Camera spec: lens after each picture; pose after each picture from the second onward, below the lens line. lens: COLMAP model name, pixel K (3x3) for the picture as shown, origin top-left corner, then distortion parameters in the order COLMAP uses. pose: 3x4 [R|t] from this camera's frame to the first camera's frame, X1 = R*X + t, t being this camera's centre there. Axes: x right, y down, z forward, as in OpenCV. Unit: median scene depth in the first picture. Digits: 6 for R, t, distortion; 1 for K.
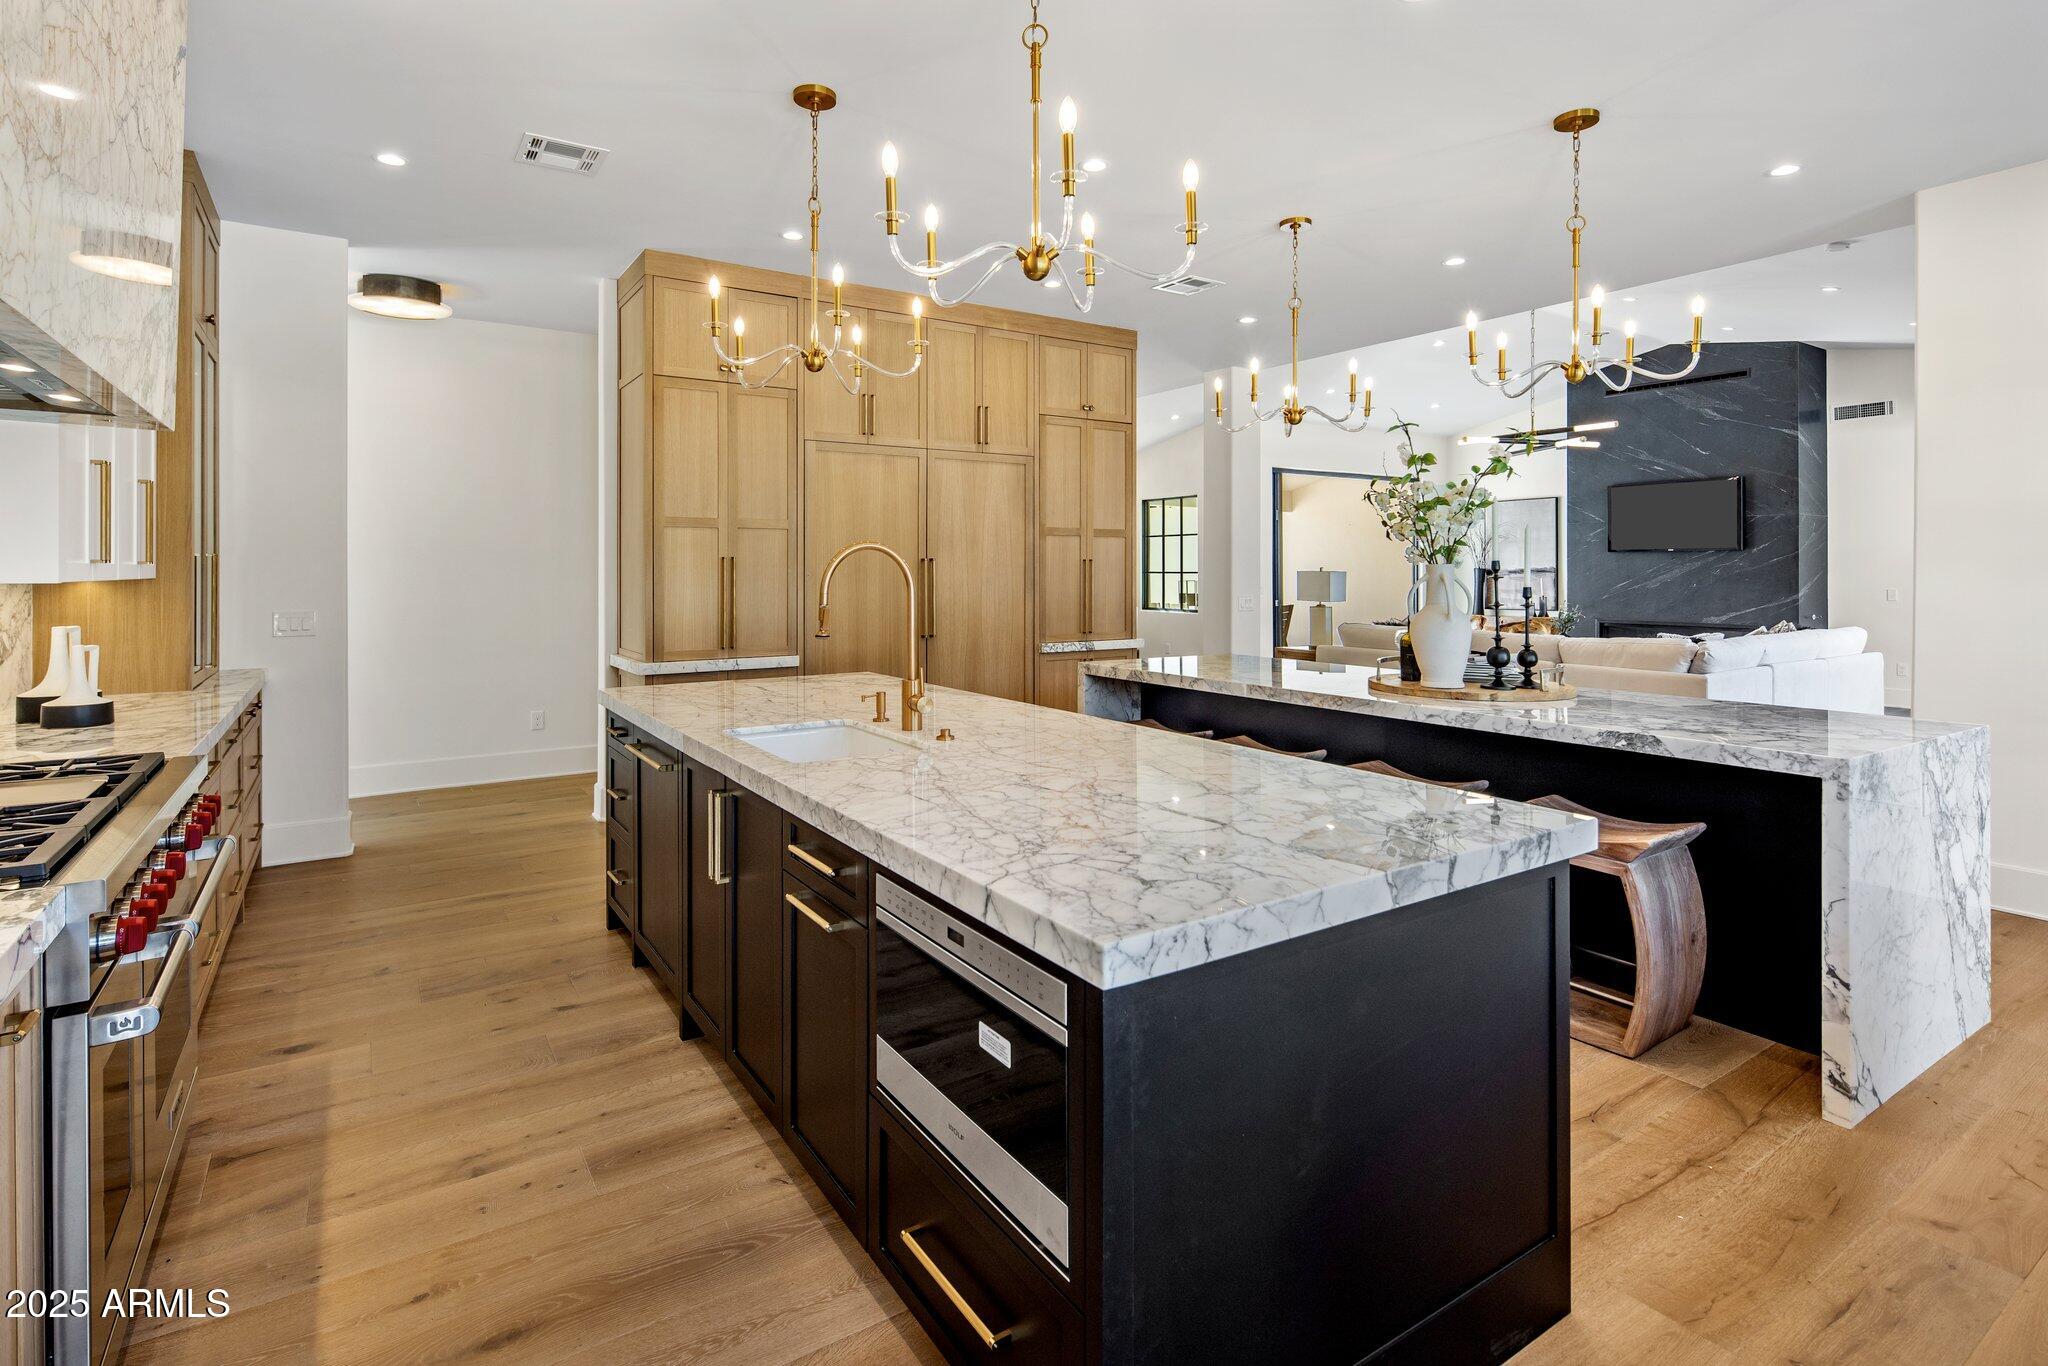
lens RADIAL K [[1002.2, 0, 1009.1], [0, 1002.2, 572.4], [0, 0, 1]] dist [-0.001860, -0.000696]
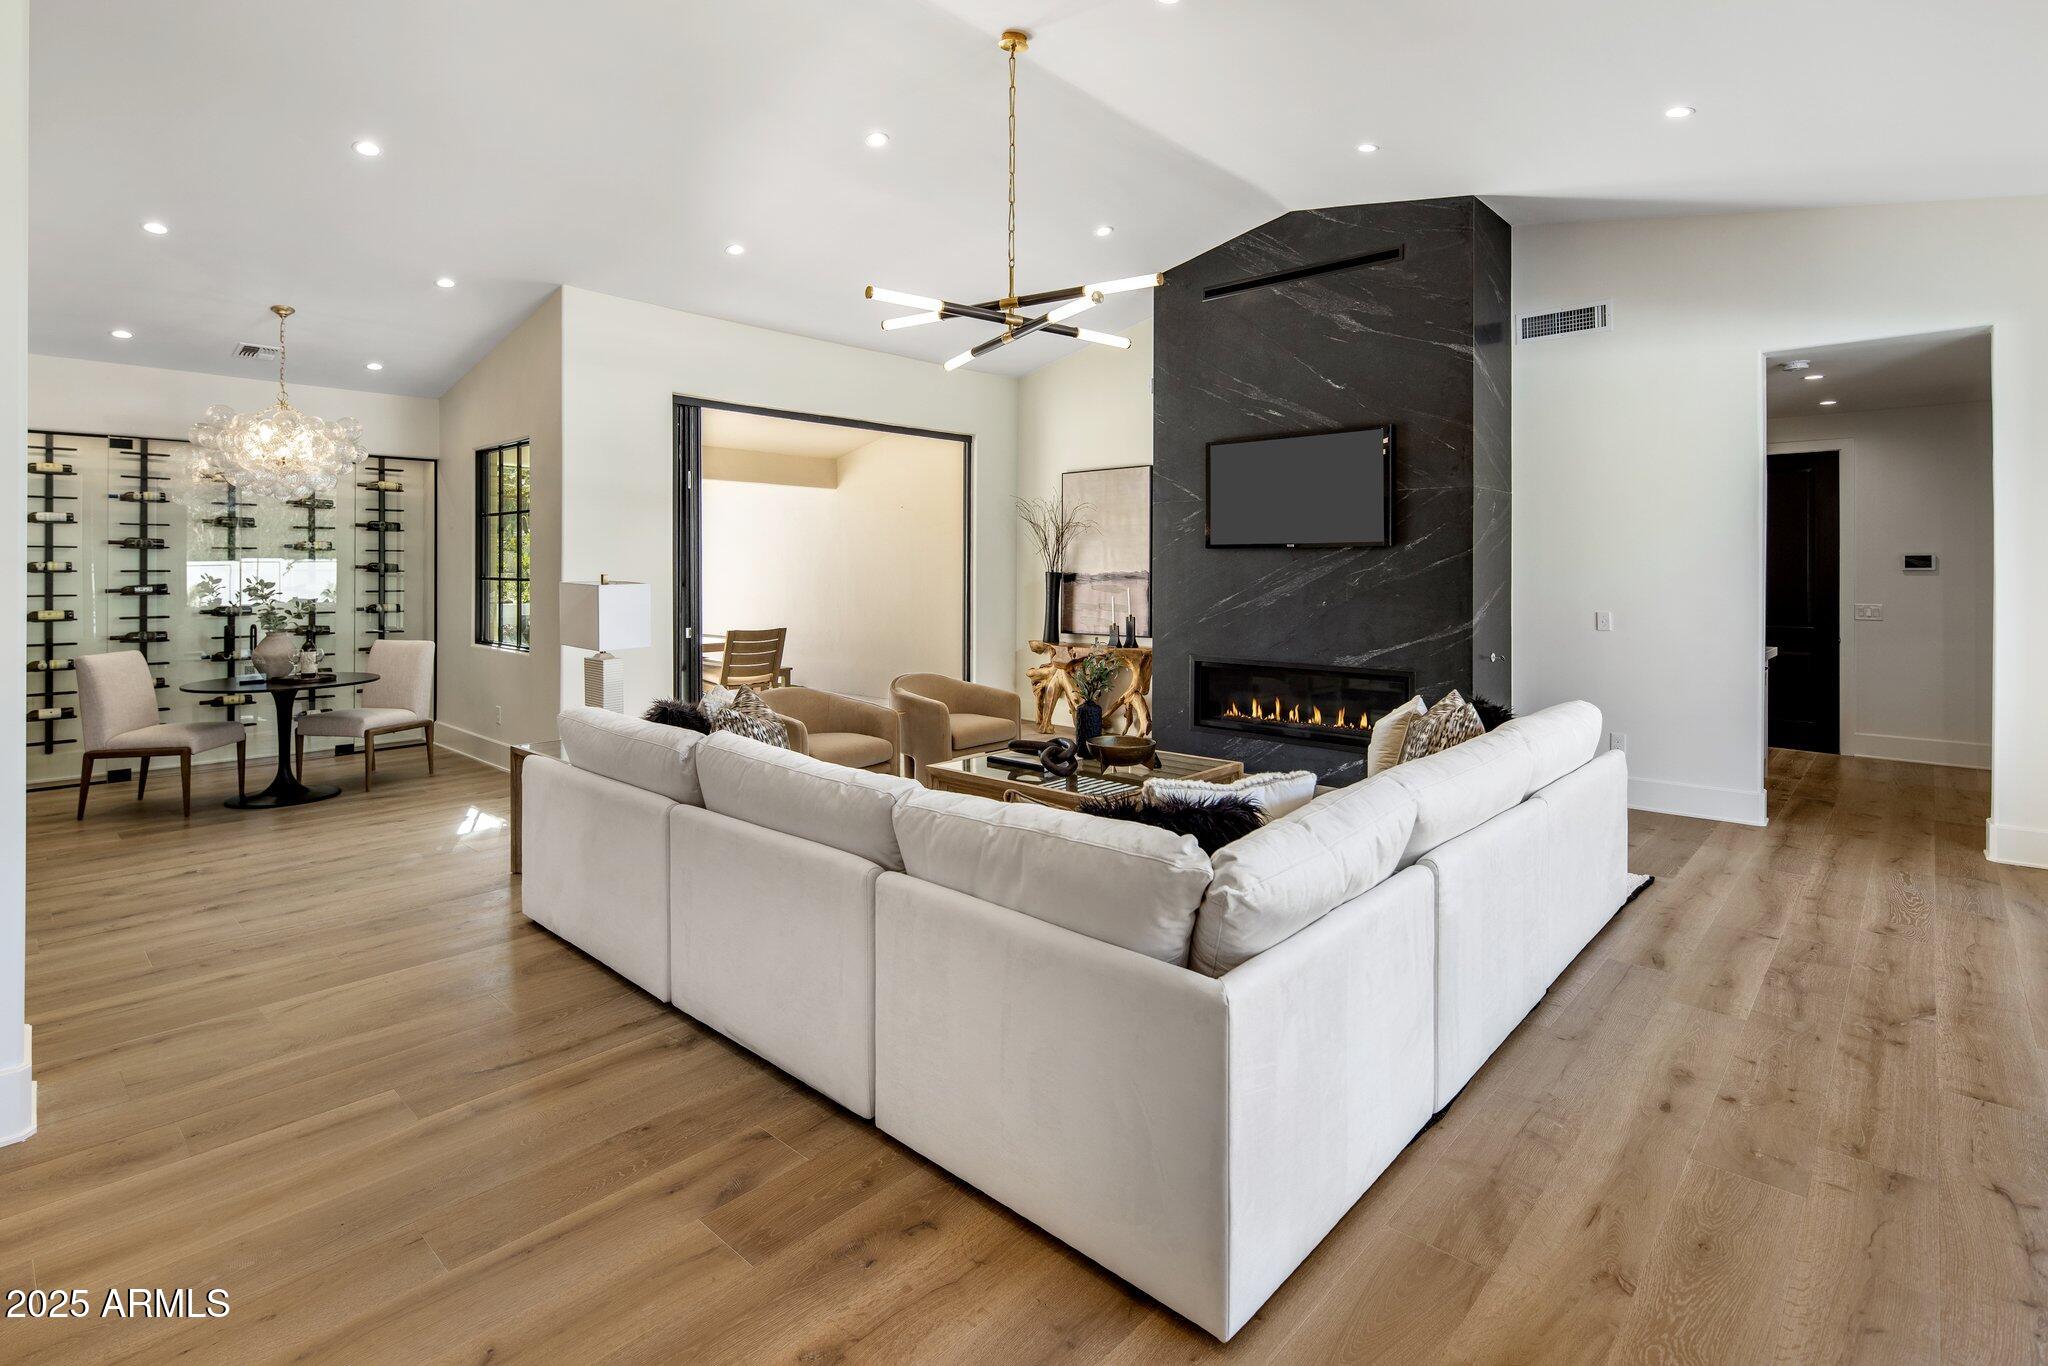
lens RADIAL K [[1002.2, 0, 1002.9], [0, 1002.2, 568.2], [0, 0, 1]] dist [-0.001860, -0.000696]
pose [[0.970032, 0.004486, 0.242935, 0.356463], [-0.003980, 0.999989, -0.002571, -0.006549], [-0.242944, 0.001527, 0.970039, 0.468149]]
